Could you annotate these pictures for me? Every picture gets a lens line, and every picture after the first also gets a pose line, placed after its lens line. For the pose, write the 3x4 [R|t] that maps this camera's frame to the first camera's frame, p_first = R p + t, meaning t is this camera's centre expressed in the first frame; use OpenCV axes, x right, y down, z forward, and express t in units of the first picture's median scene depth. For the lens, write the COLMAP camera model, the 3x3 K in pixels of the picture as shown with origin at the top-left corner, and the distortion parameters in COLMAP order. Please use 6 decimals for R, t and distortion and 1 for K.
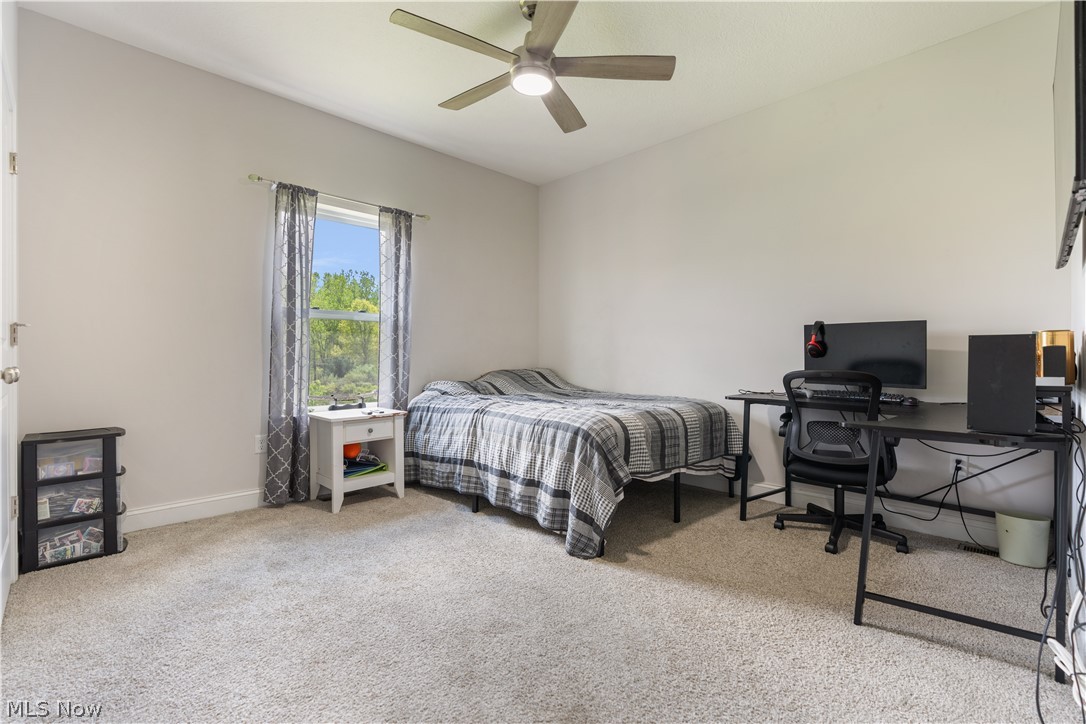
lens RADIAL K [[489.7, 0, 541.0], [0, 489.7, 361.8], [0, 0, 1]] dist [-0.008729, 0.002970]
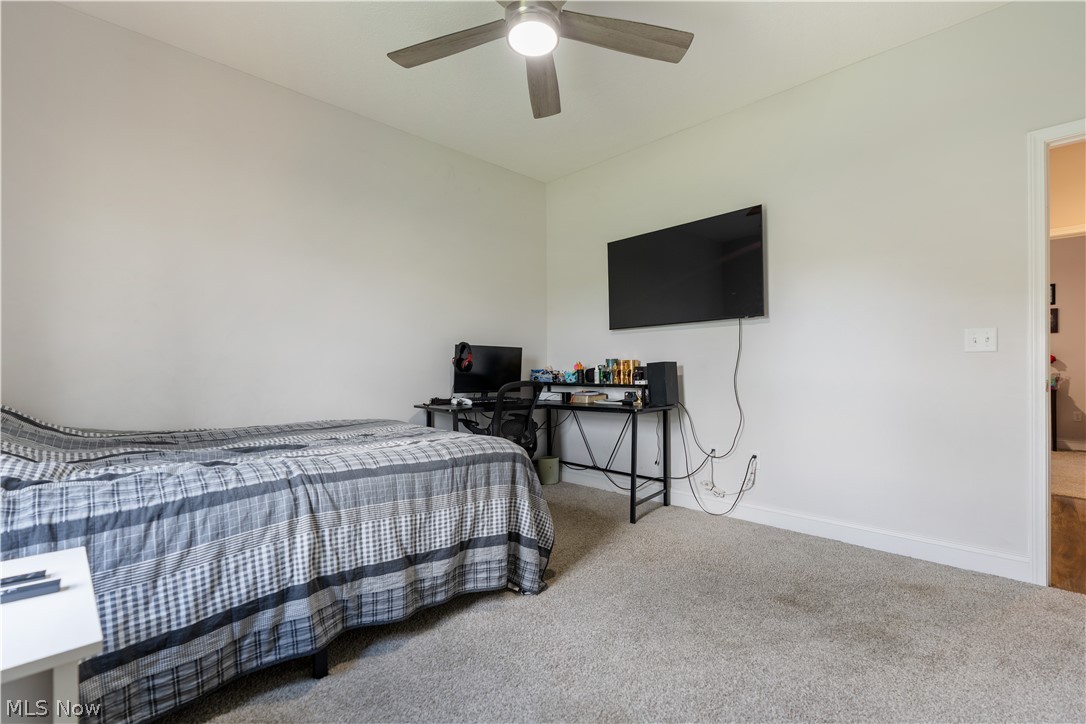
lens RADIAL K [[489.7, 0, 541.1], [0, 489.7, 364.2], [0, 0, 1]] dist [-0.008729, 0.002970]
pose [[0.000685, 0.011484, 0.999934, -0.700073], [0.008476, 0.999898, -0.011489, -0.014731], [-0.999964, 0.008484, 0.000587, 0.820467]]
